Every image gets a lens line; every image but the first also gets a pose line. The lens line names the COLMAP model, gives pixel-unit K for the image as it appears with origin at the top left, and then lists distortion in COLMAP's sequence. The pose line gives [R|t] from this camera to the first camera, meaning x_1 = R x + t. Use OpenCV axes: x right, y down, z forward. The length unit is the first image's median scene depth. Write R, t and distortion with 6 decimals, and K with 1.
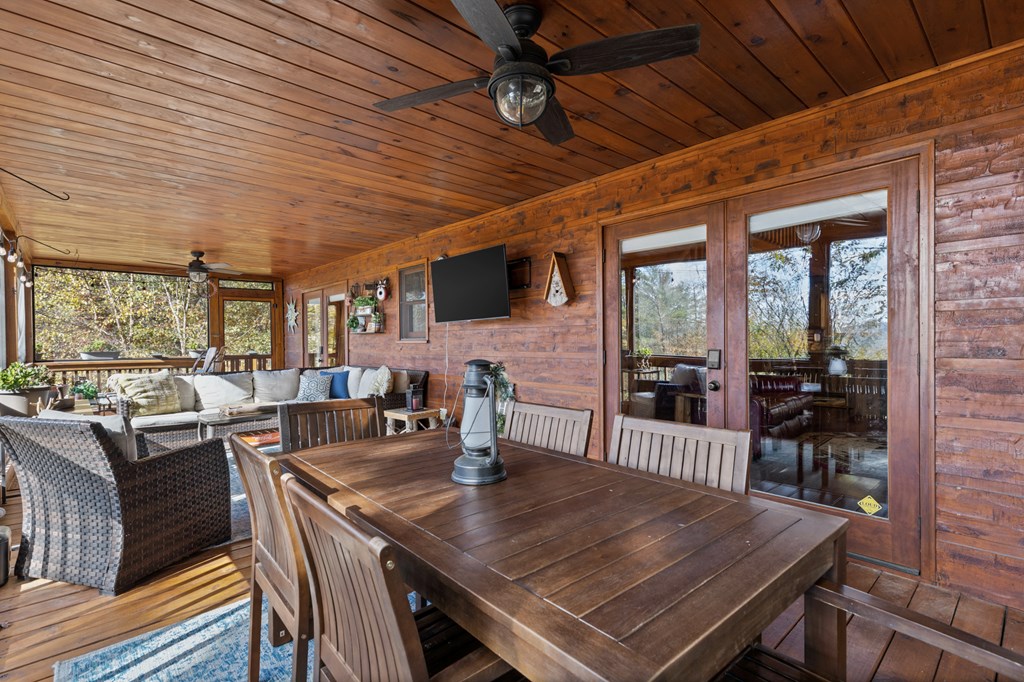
lens RADIAL K [[473.9, 0, 513.0], [0, 473.9, 341.8], [0, 0, 1]] dist [0.003008, -0.001516]
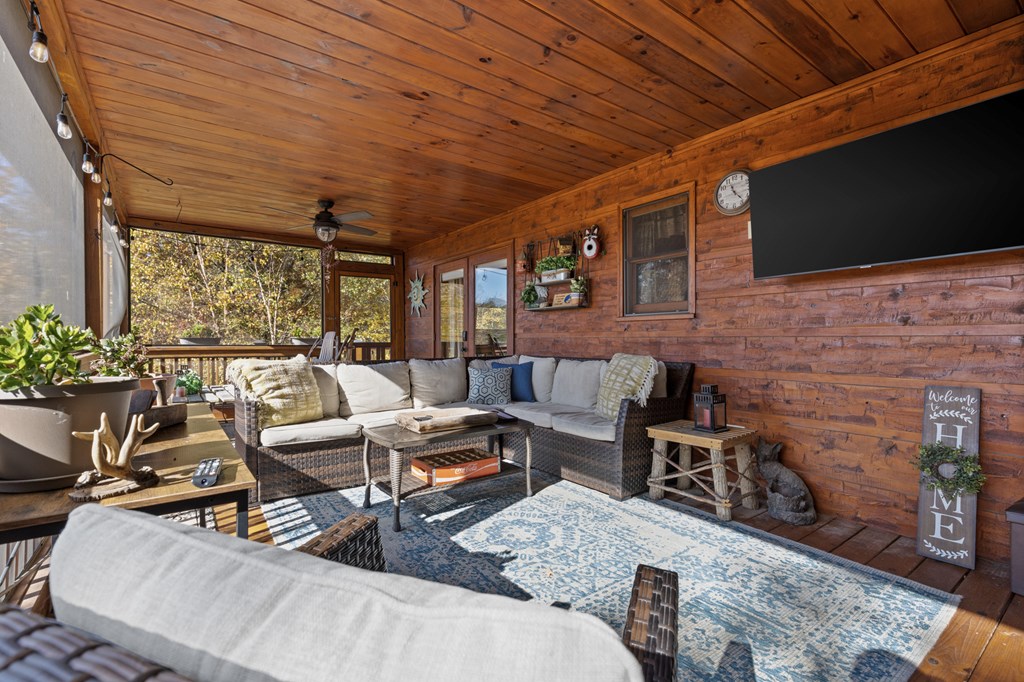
lens RADIAL K [[473.9, 0, 518.4], [0, 473.9, 340.3], [0, 0, 1]] dist [0.003008, -0.001516]
pose [[0.993645, 0.009077, -0.112197, -0.318883], [-0.008818, 0.999957, 0.002804, 0.030055], [0.112217, -0.001797, 0.993682, 0.332886]]
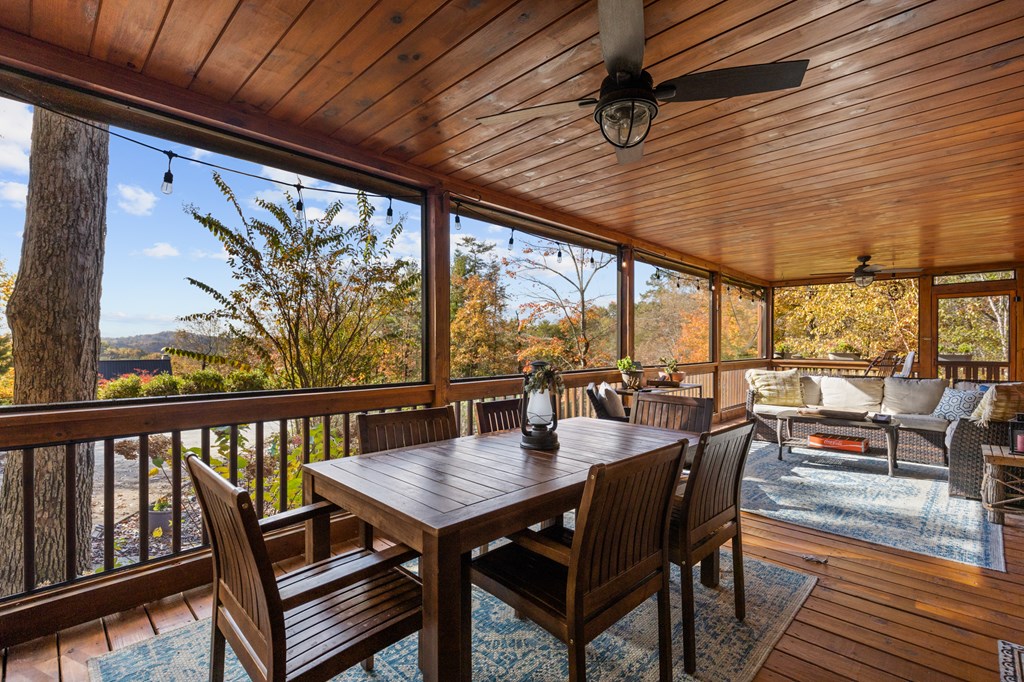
lens RADIAL K [[473.9, 0, 514.1], [0, 473.9, 346.9], [0, 0, 1]] dist [0.003008, -0.001516]
pose [[0.072133, 0.013512, -0.997303, 0.338989], [-0.005884, 0.999897, 0.013122, -0.005903], [0.997378, 0.004921, 0.072205, 0.209185]]
